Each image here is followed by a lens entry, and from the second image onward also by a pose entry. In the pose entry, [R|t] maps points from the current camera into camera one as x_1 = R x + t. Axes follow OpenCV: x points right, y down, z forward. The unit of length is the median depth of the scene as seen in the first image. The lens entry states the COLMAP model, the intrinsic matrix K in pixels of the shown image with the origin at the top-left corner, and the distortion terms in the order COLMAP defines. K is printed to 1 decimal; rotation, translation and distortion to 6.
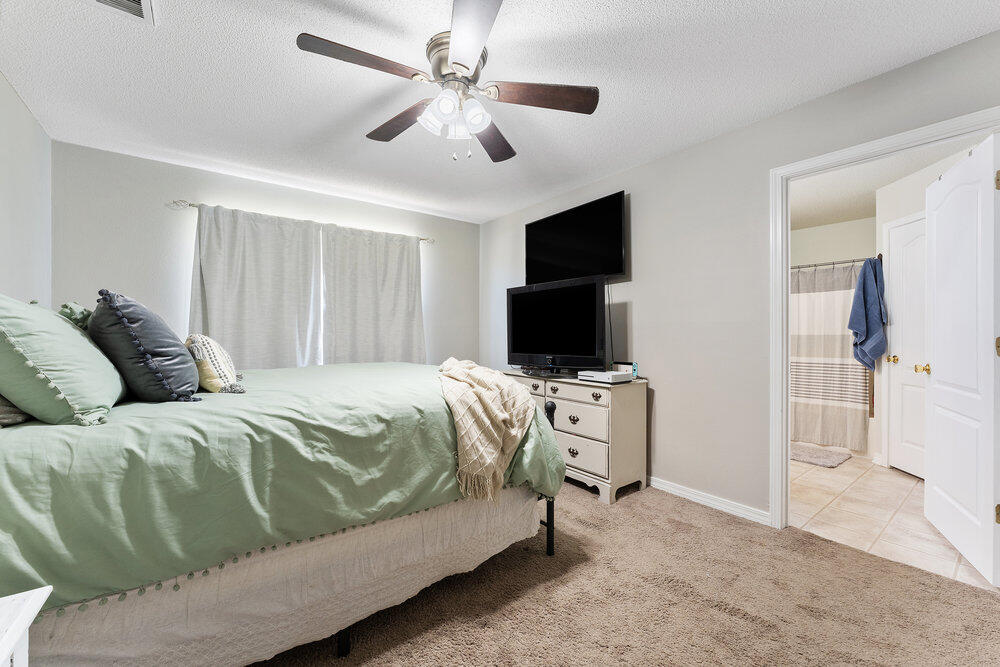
lens RADIAL K [[393.2, 0, 495.6], [0, 393.2, 323.9], [0, 0, 1]] dist [-0.003276, -0.000215]
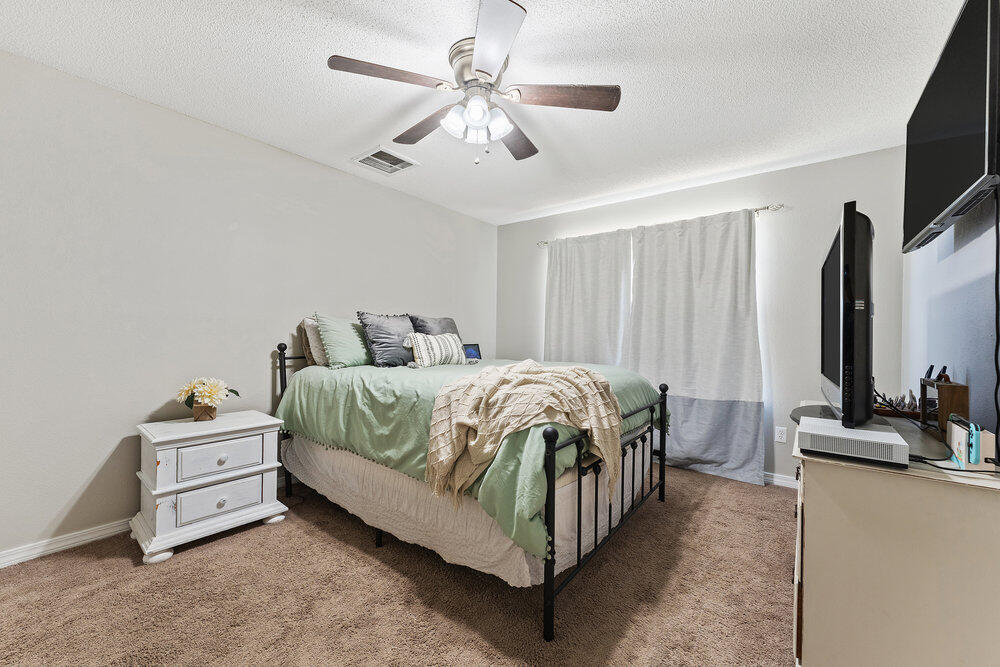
lens RADIAL K [[394.2, 0, 505.1], [0, 394.2, 324.5], [0, 0, 1]] dist [0.000652, -0.000021]
pose [[0.273580, -0.018103, -0.961679, 1.037199], [0.007937, 0.999831, -0.016563, 0.023108], [0.961817, -0.003102, 0.273678, 0.906180]]
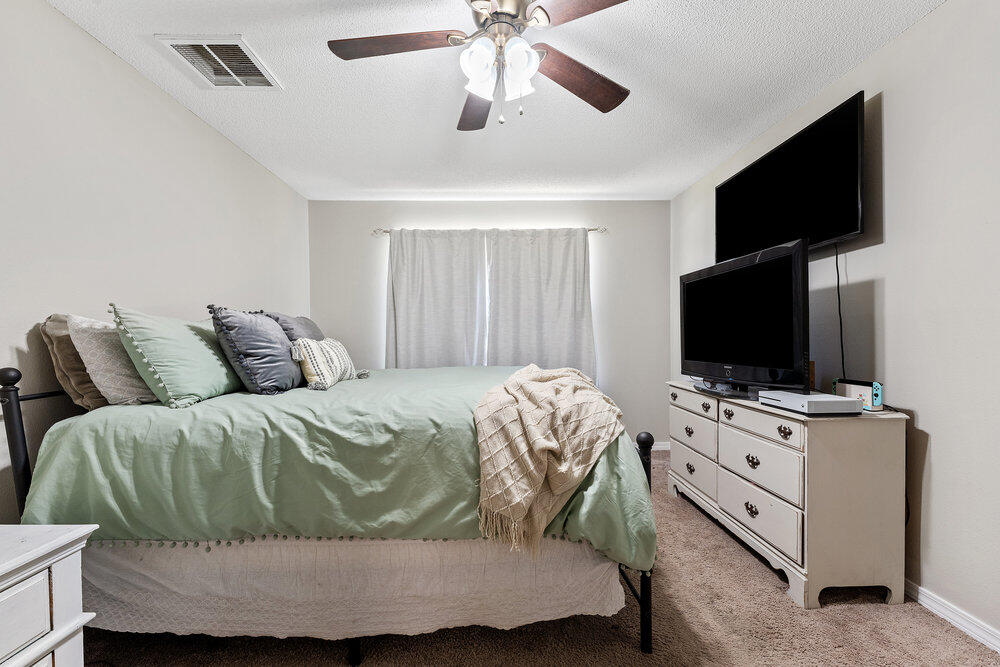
lens RADIAL K [[396.3, 0, 498.4], [0, 396.3, 334.3], [0, 0, 1]] dist [0.001052, -0.000113]
pose [[0.818567, -0.009560, -0.574332, 0.417427], [0.023027, 0.999604, 0.016180, 0.008787], [0.573949, -0.026470, 0.818463, 0.355849]]
